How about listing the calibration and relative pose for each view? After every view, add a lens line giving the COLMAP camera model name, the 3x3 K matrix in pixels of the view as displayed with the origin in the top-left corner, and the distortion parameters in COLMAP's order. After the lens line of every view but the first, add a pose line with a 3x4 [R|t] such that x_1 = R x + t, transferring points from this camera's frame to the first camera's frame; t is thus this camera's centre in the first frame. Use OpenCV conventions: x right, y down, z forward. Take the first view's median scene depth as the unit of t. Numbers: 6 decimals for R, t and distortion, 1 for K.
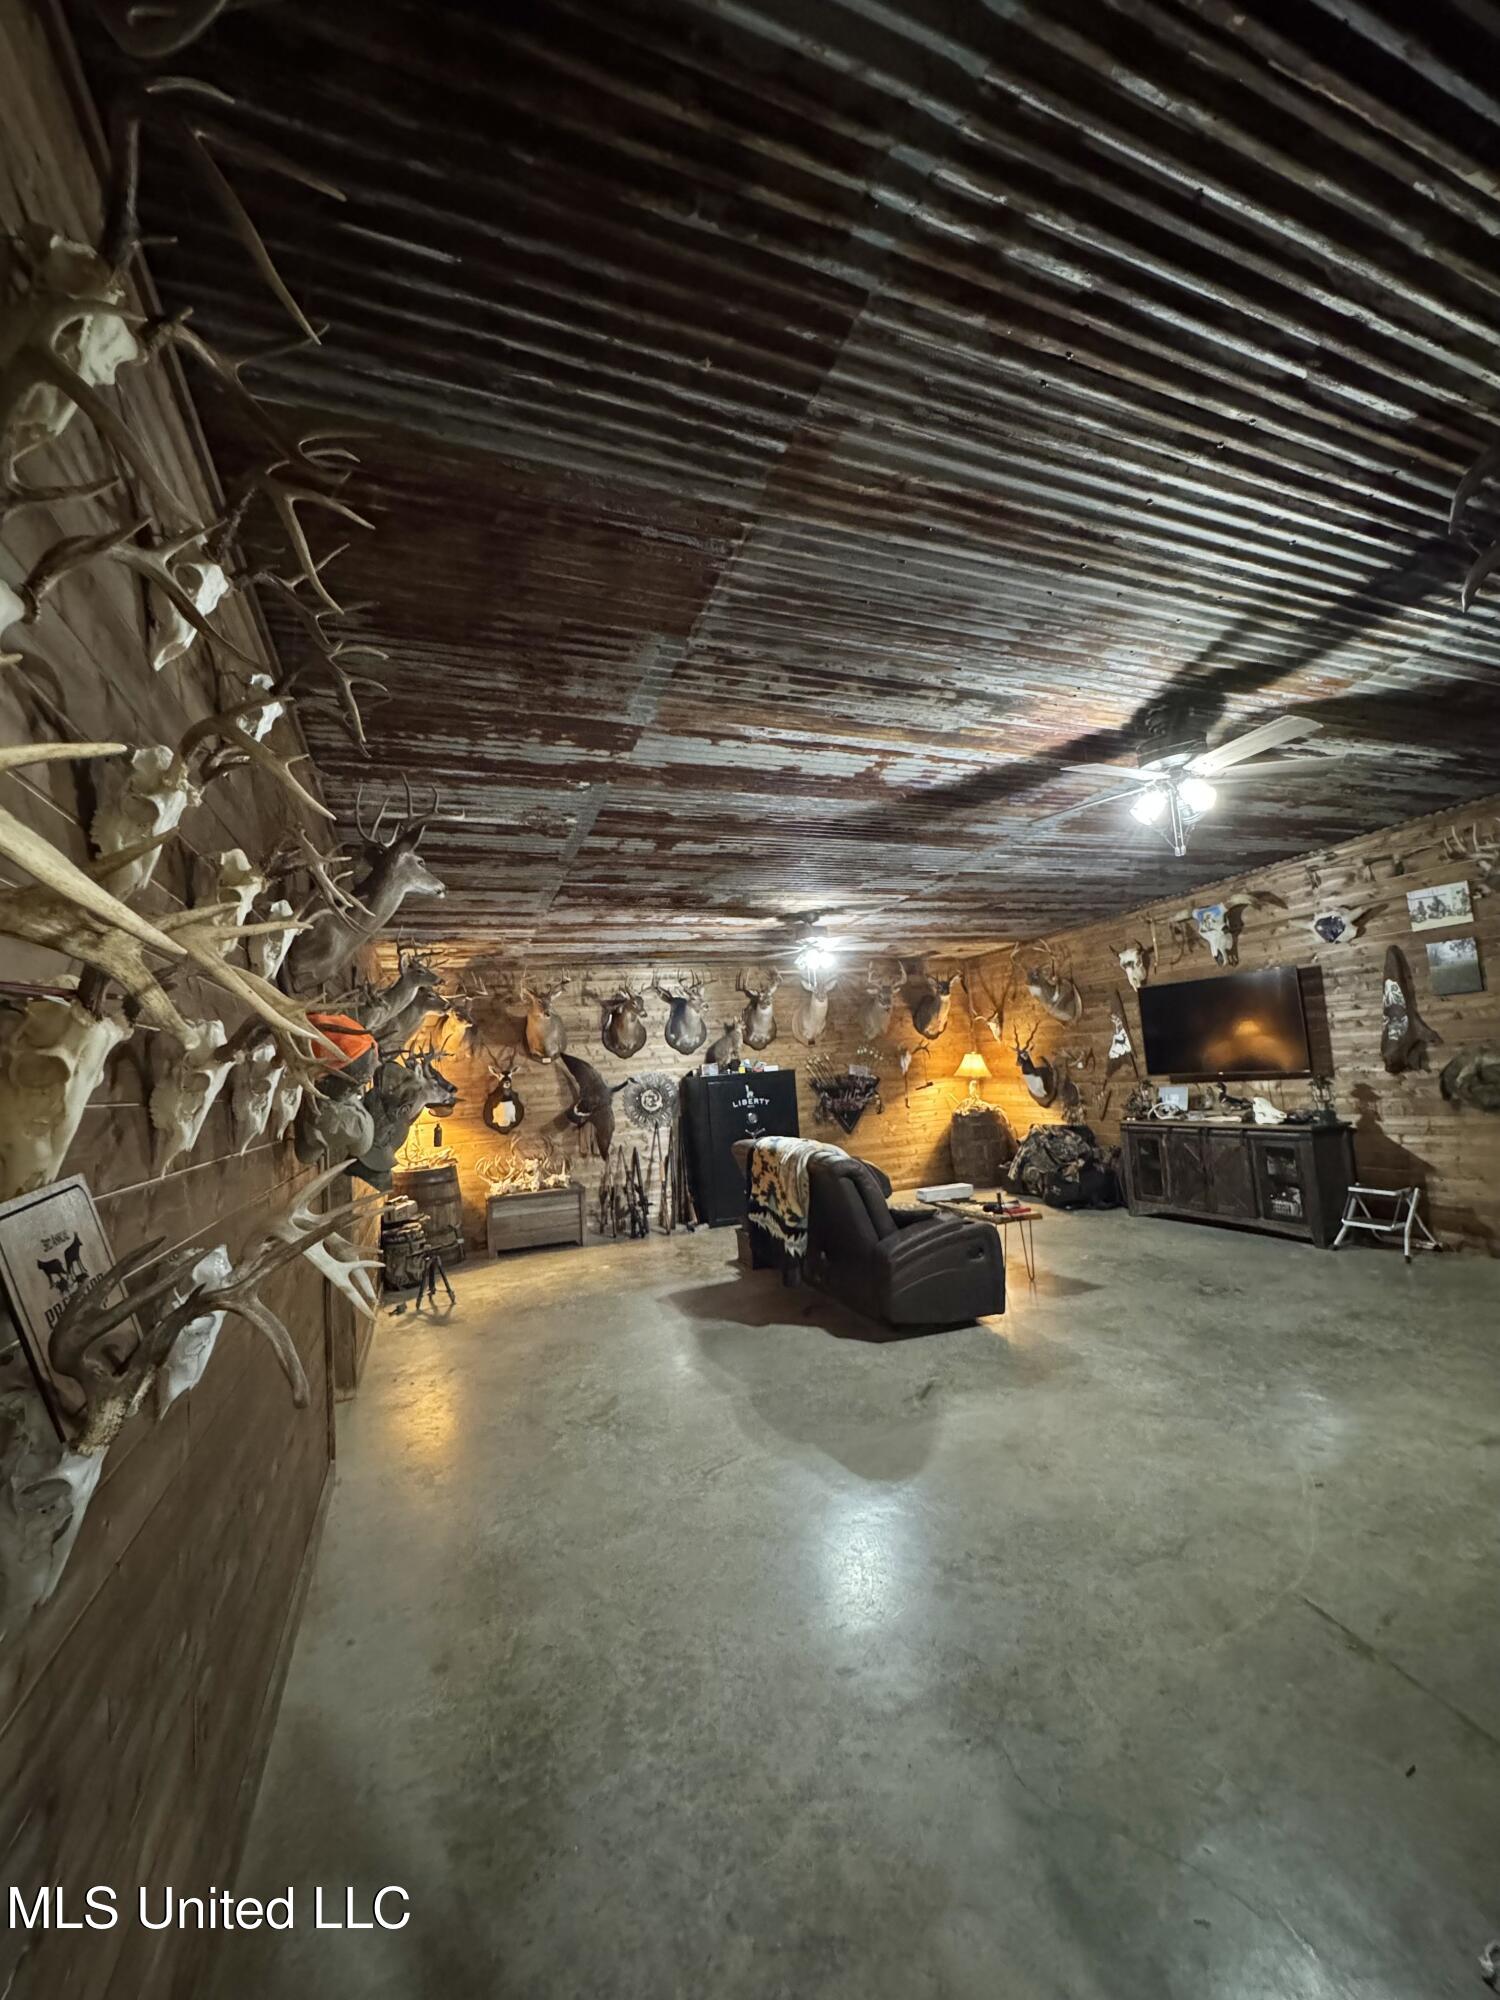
lens RADIAL K [[801.8, 0, 756.1], [0, 801.8, 1001.5], [0, 0, 1]] dist [-0.003976, 0.000665]
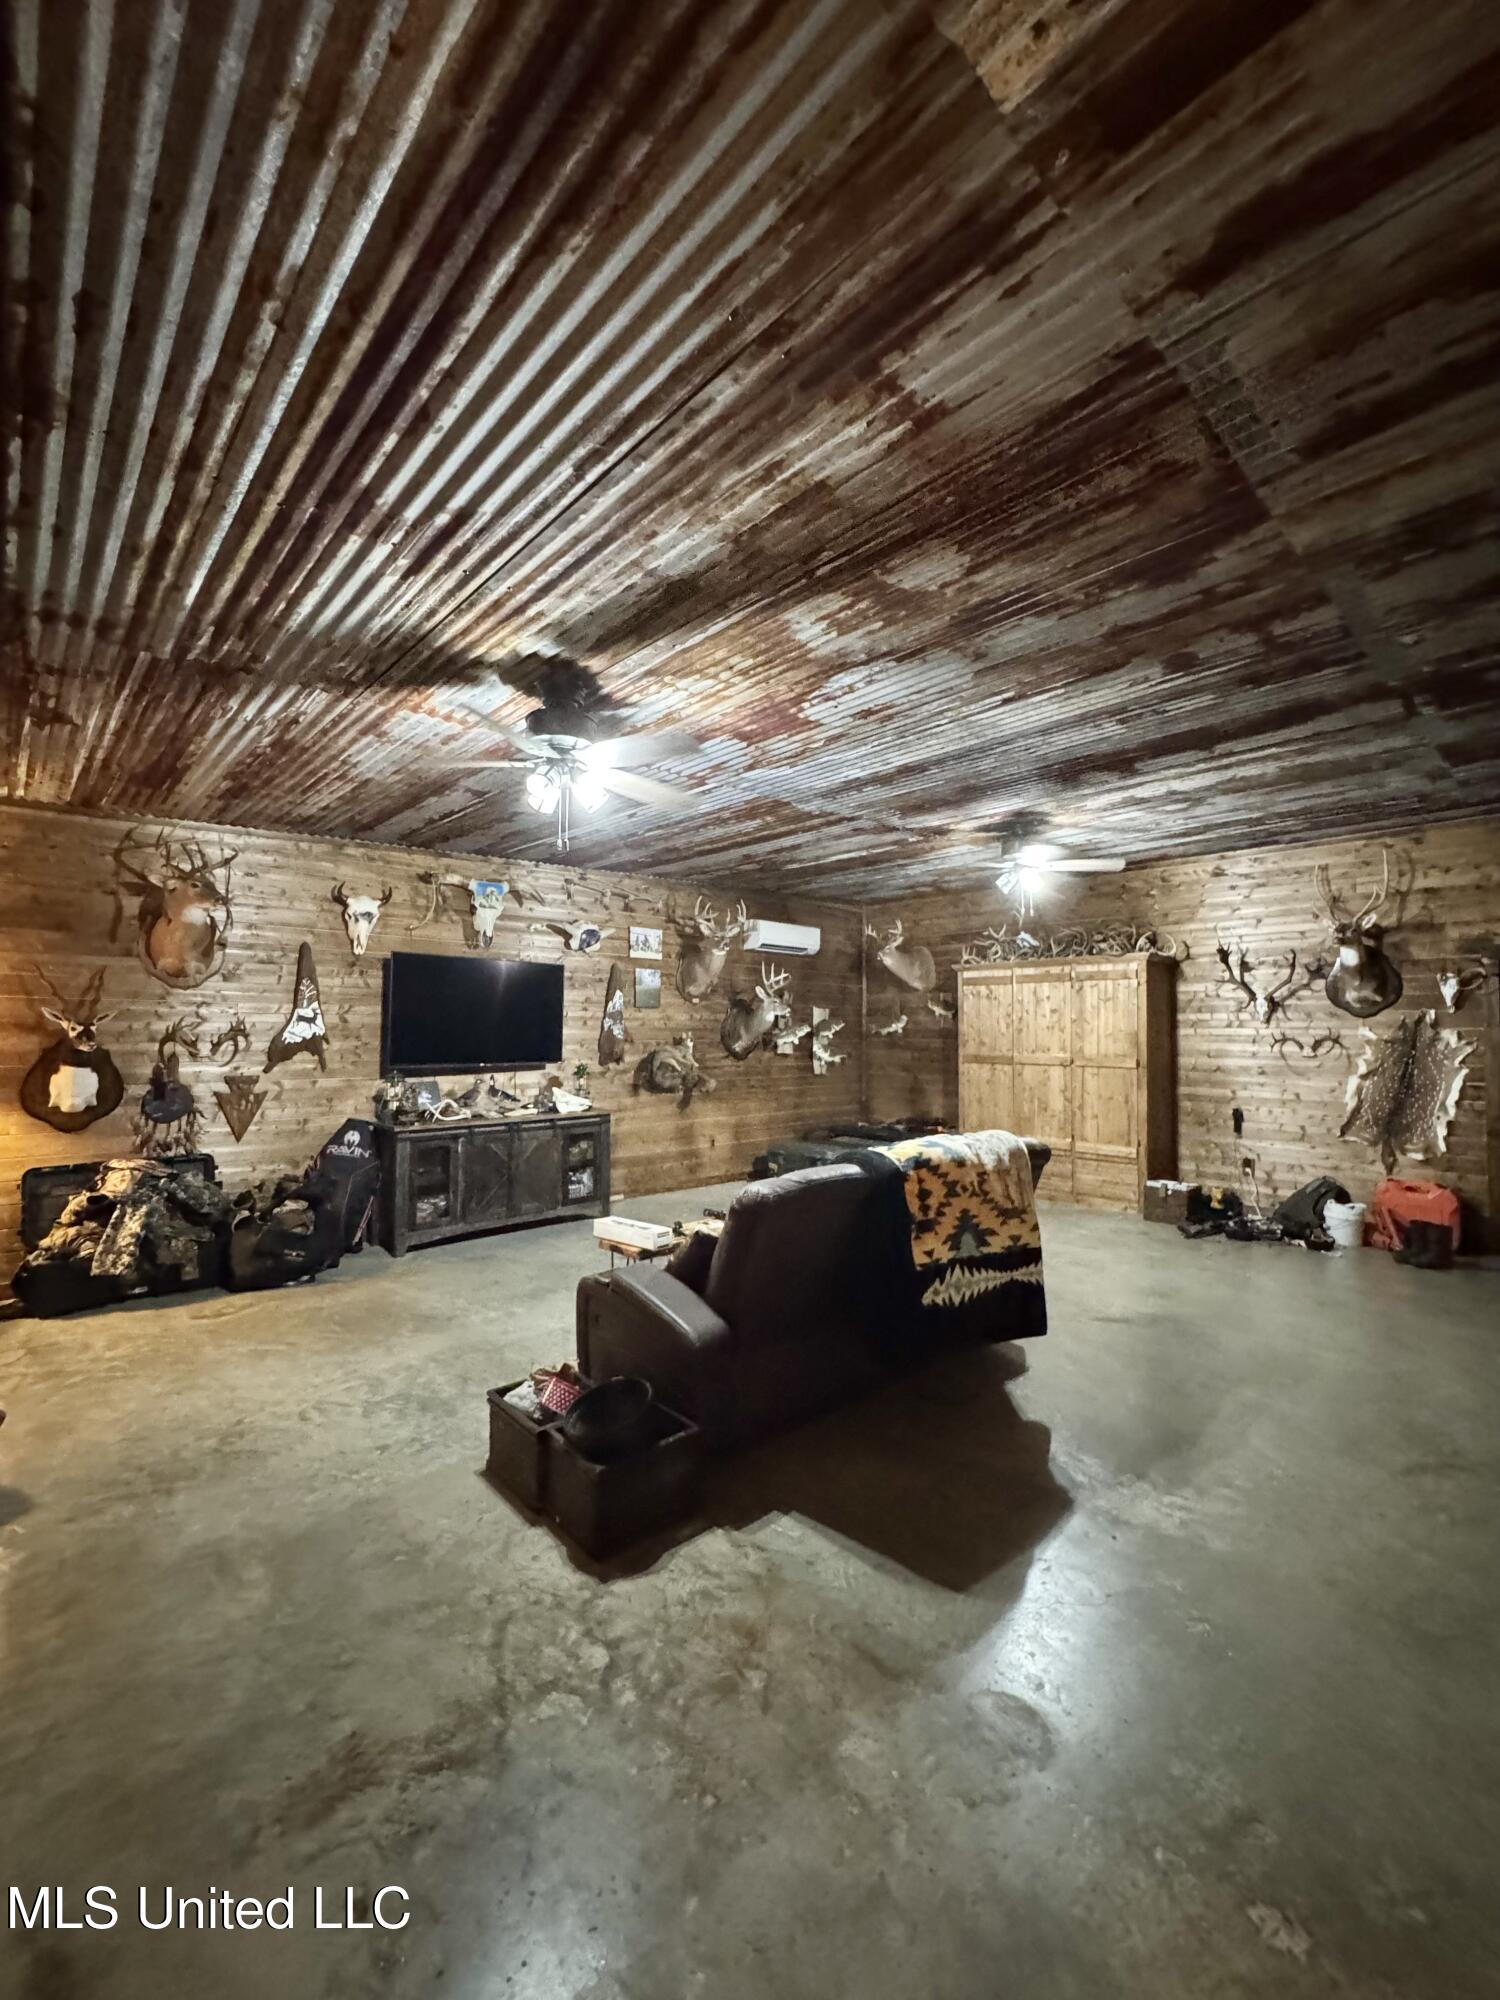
lens RADIAL K [[801.8, 0, 752.2], [0, 801.8, 1004.2], [0, 0, 1]] dist [-0.003976, 0.000665]
pose [[-0.364220, 0.099114, 0.926024, -0.455558], [-0.060817, 0.989667, -0.129846, 0.146510], [-0.929325, -0.103611, -0.354429, 1.263927]]
